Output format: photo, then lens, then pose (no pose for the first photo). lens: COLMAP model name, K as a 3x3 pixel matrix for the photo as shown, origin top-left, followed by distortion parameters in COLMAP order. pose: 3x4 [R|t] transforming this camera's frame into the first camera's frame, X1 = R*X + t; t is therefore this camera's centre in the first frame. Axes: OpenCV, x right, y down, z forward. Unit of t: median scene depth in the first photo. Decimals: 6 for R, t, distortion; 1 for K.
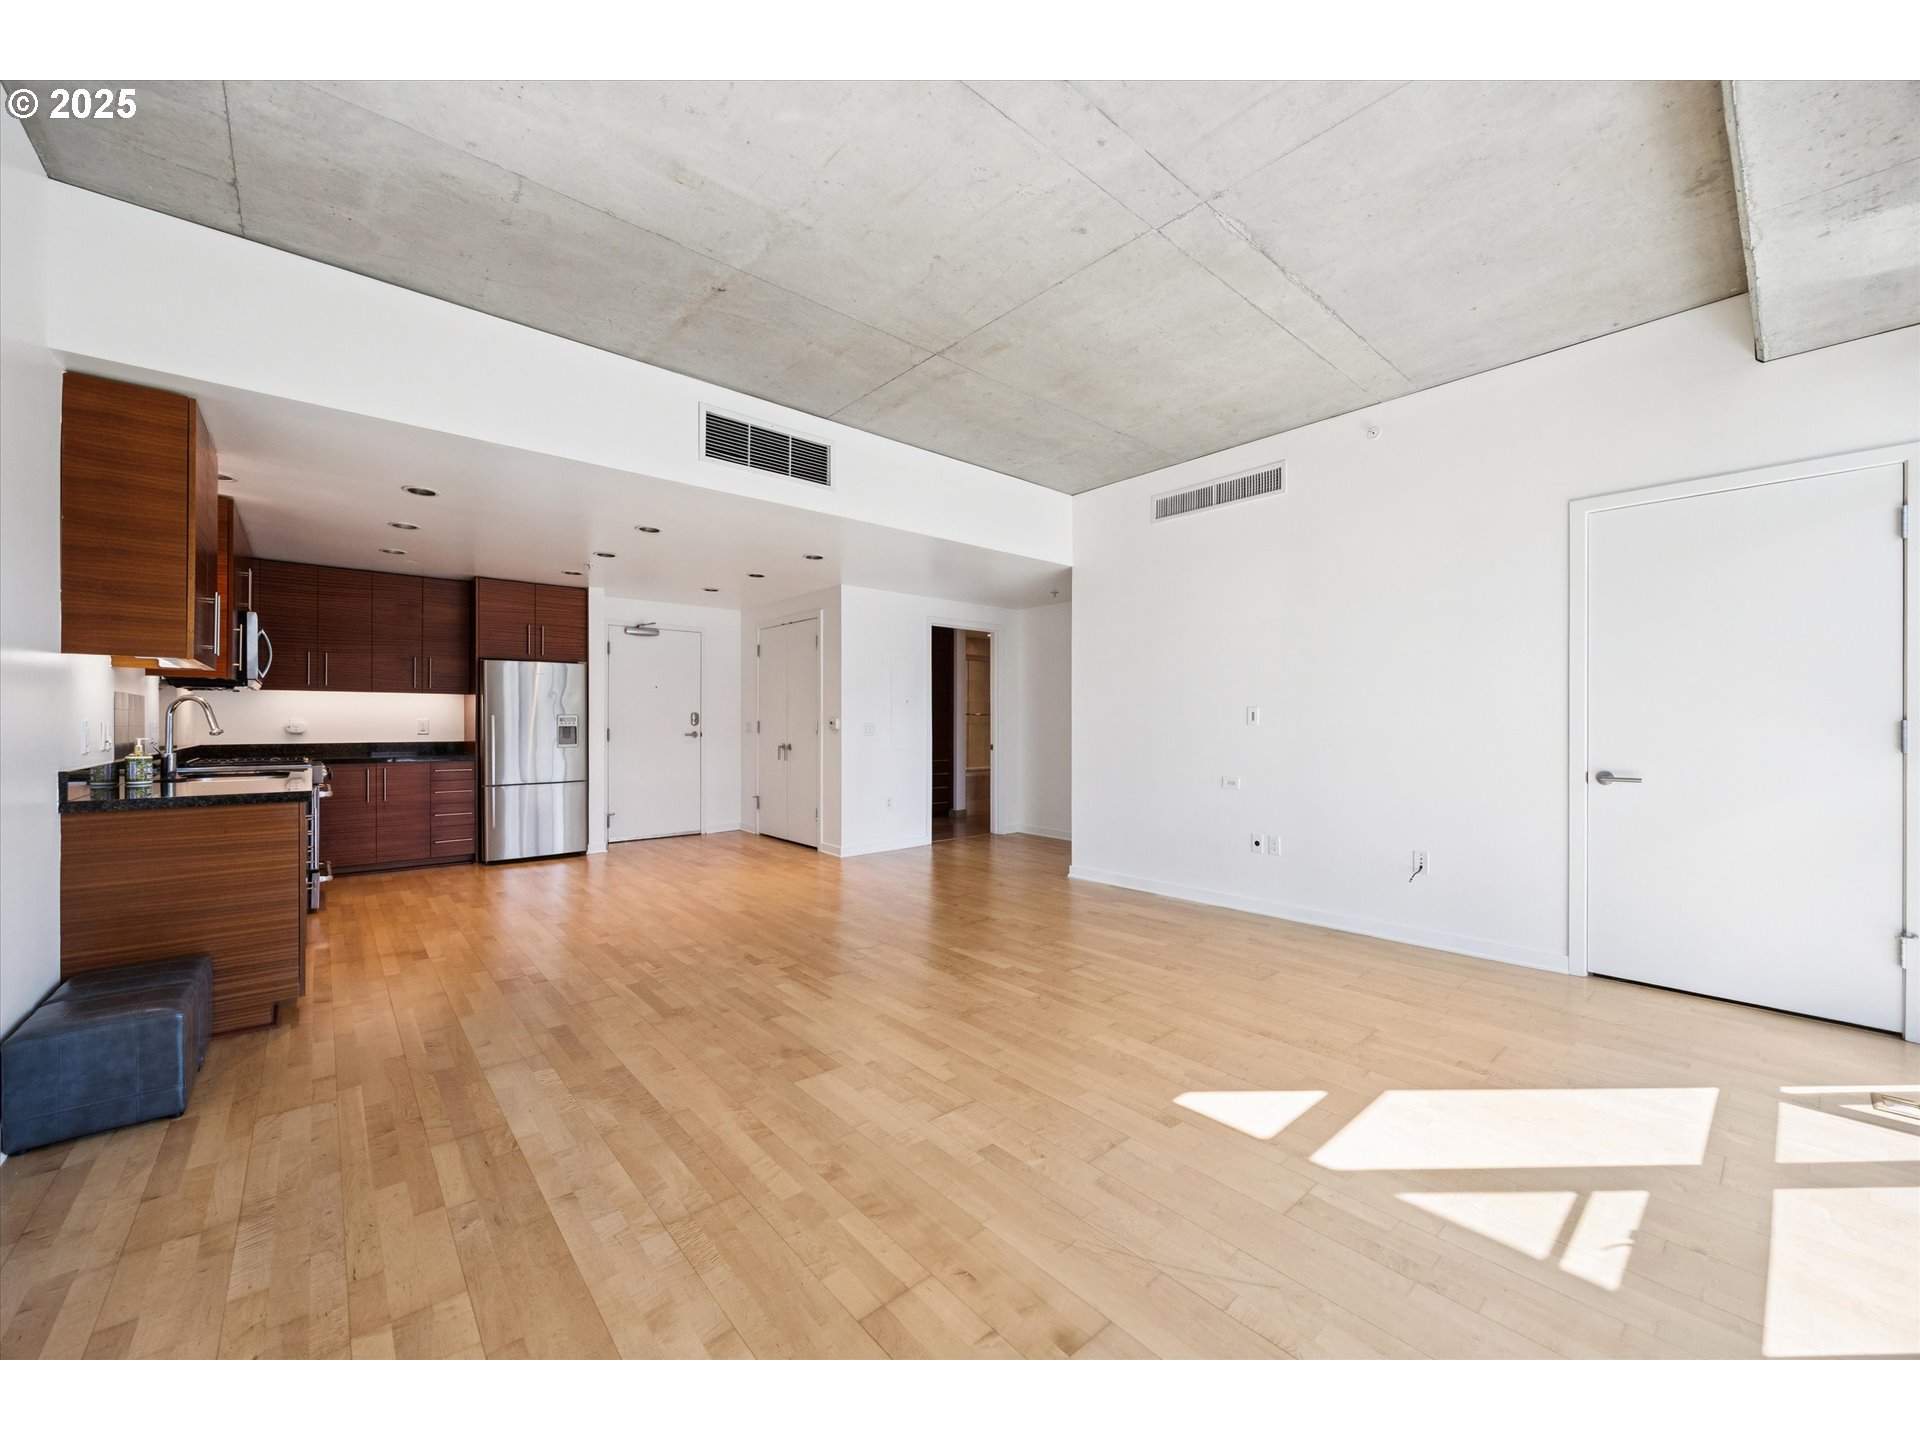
lens RADIAL K [[759.8, 0, 960.8], [0, 759.8, 724.5], [0, 0, 1]] dist [0.003045, -0.001174]
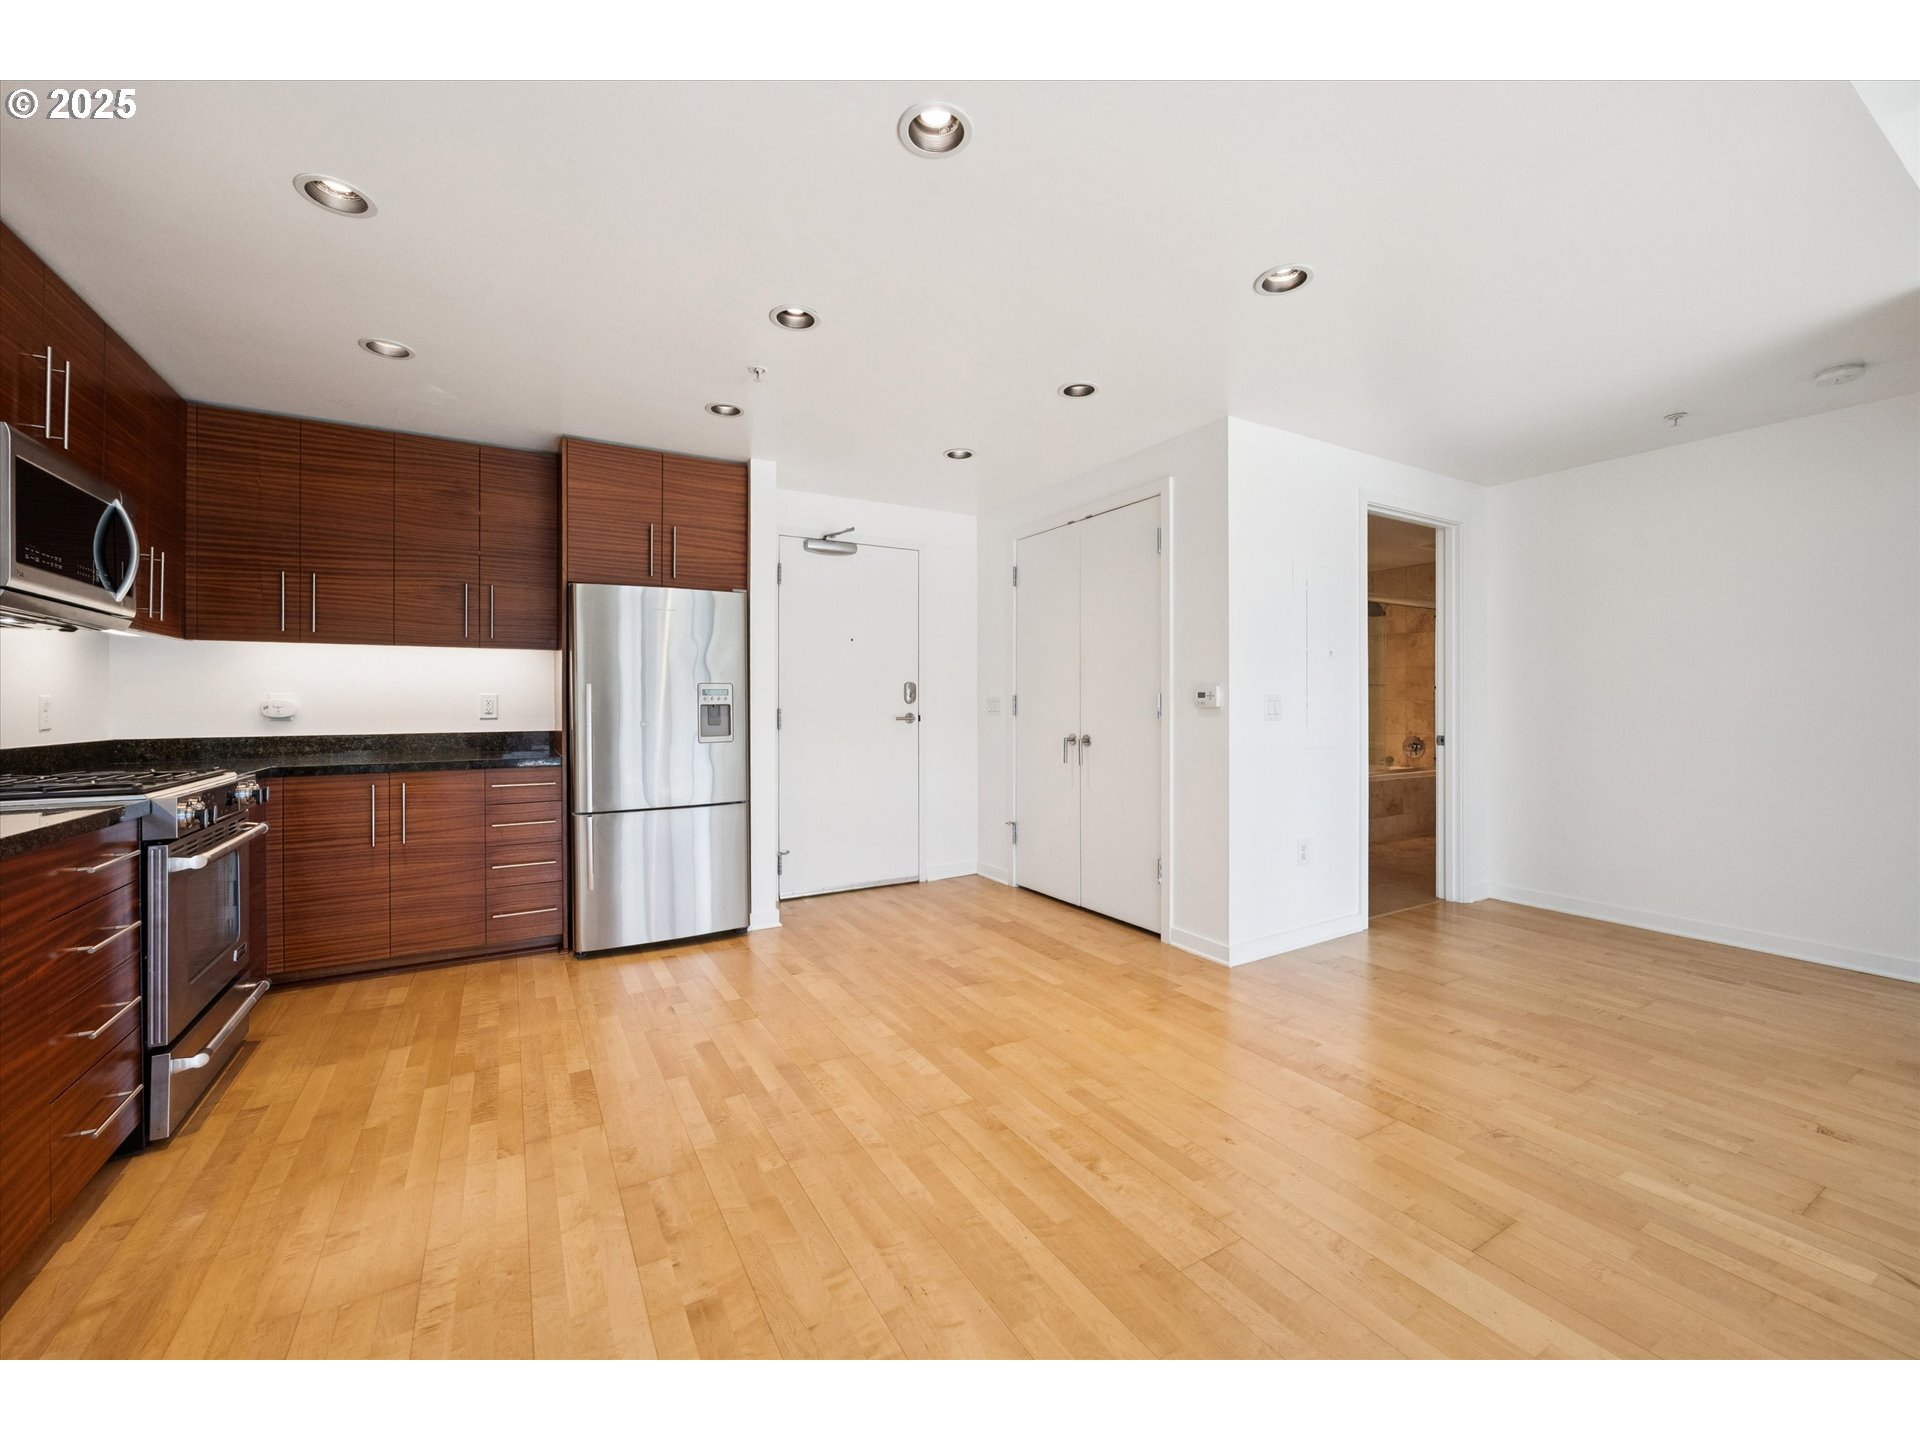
lens RADIAL K [[759.8, 0, 939.2], [0, 759.8, 703.8], [0, 0, 1]] dist [0.003045, -0.001174]
pose [[0.981996, -0.005708, -0.188816, -0.258208], [0.005069, 0.999980, -0.003864, 0.004904], [0.188834, 0.002838, 0.982005, 0.496762]]
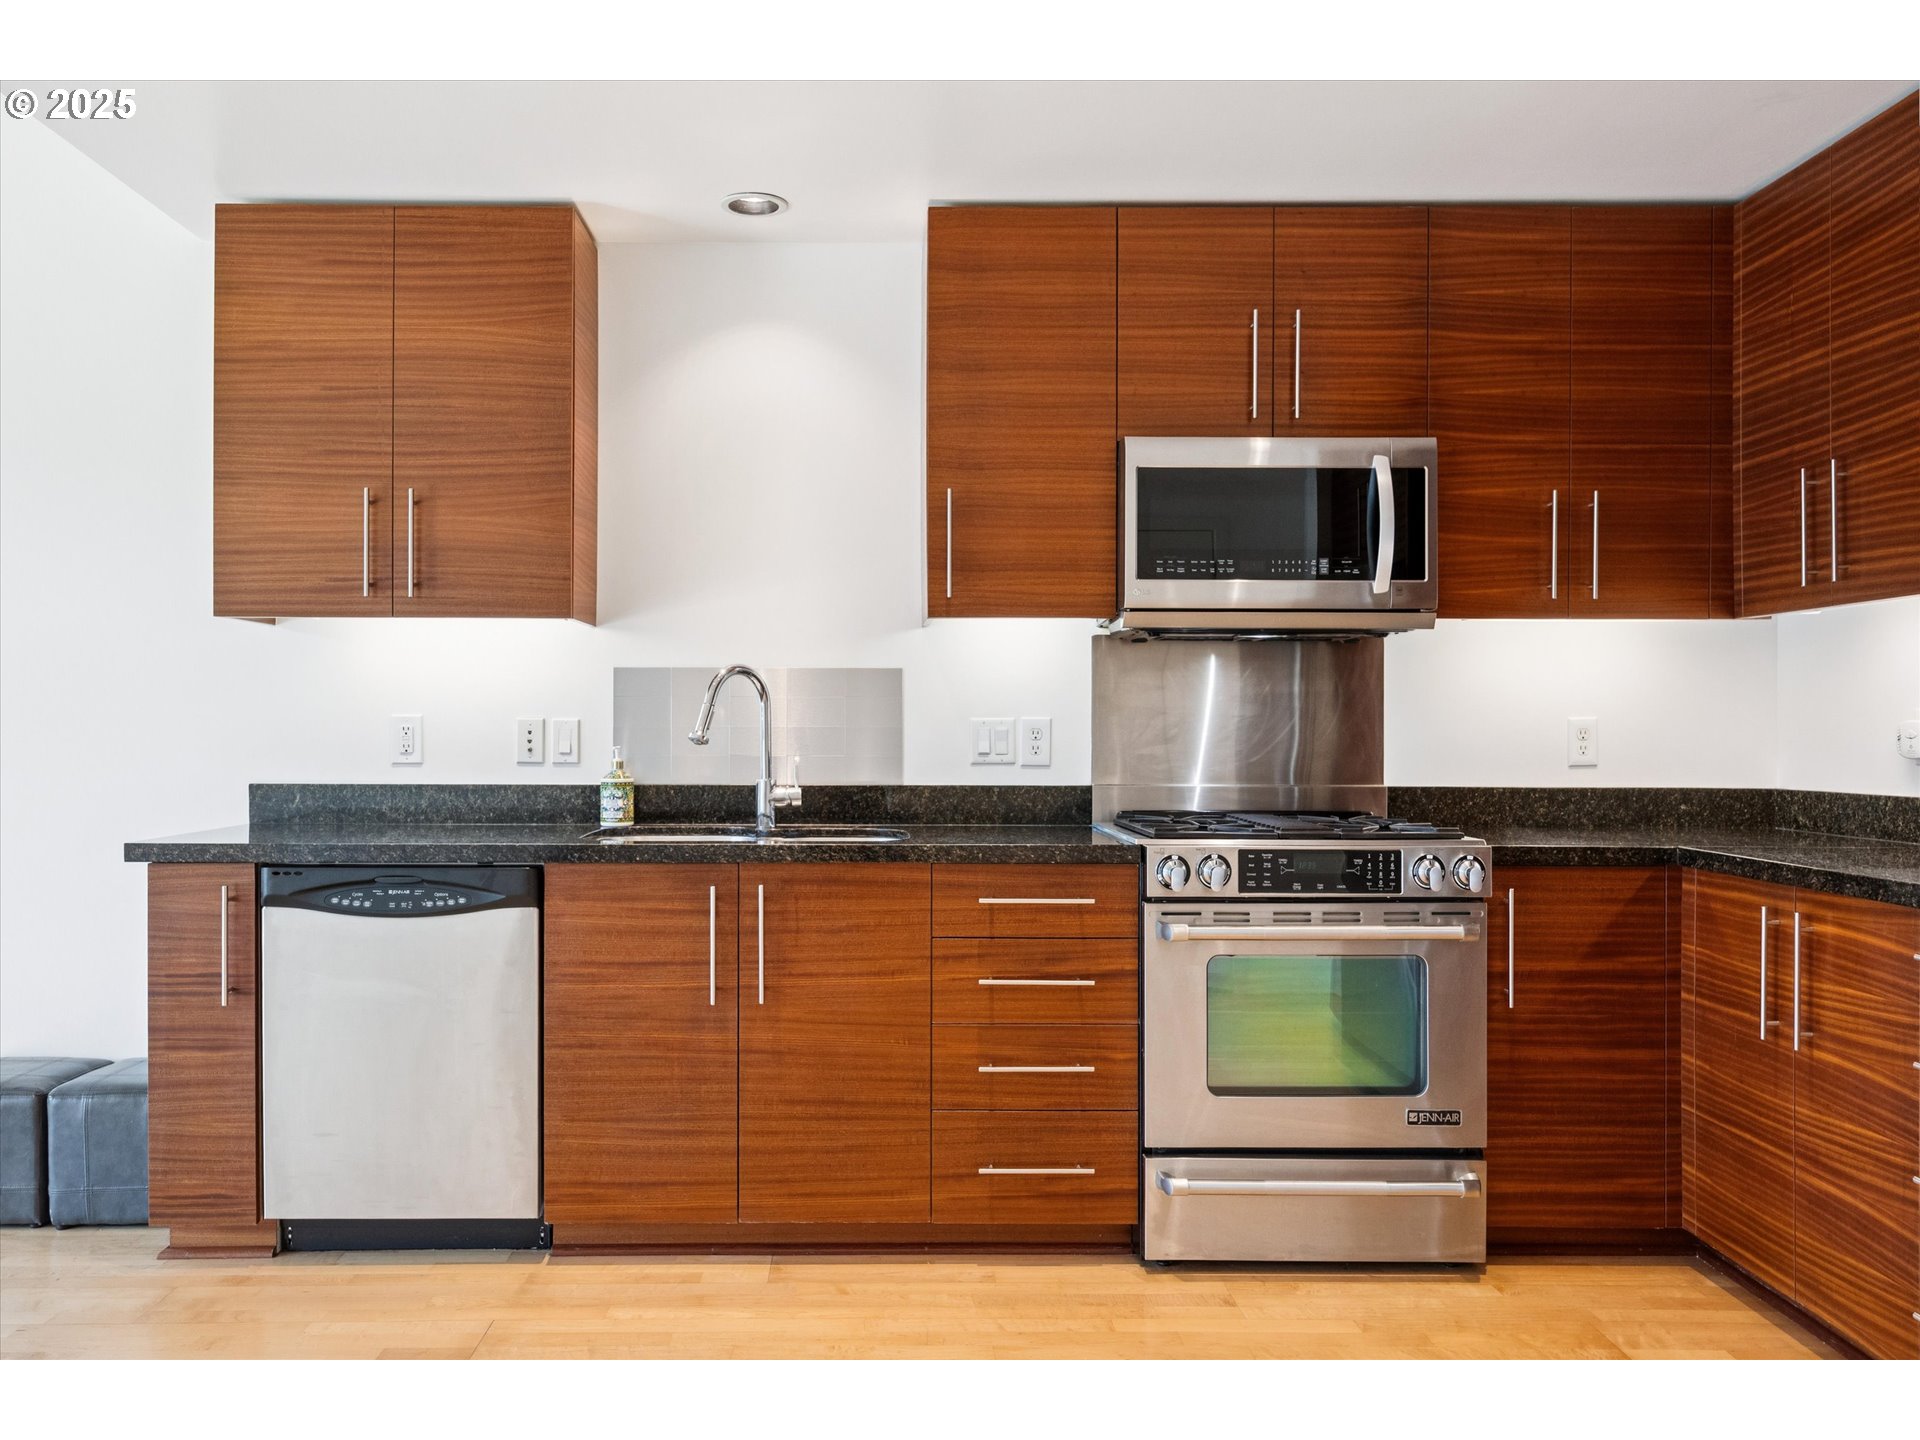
lens RADIAL K [[1493.2, 0, 940.6], [0, 1493.2, 734.4], [0, 0, 1]] dist [0.006984, -0.007982]
pose [[-0.659024, 0.001635, -0.752120, -0.210318], [-0.006729, 0.999945, 0.008070, -0.000260], [0.752092, 0.010379, -0.658977, 1.015124]]
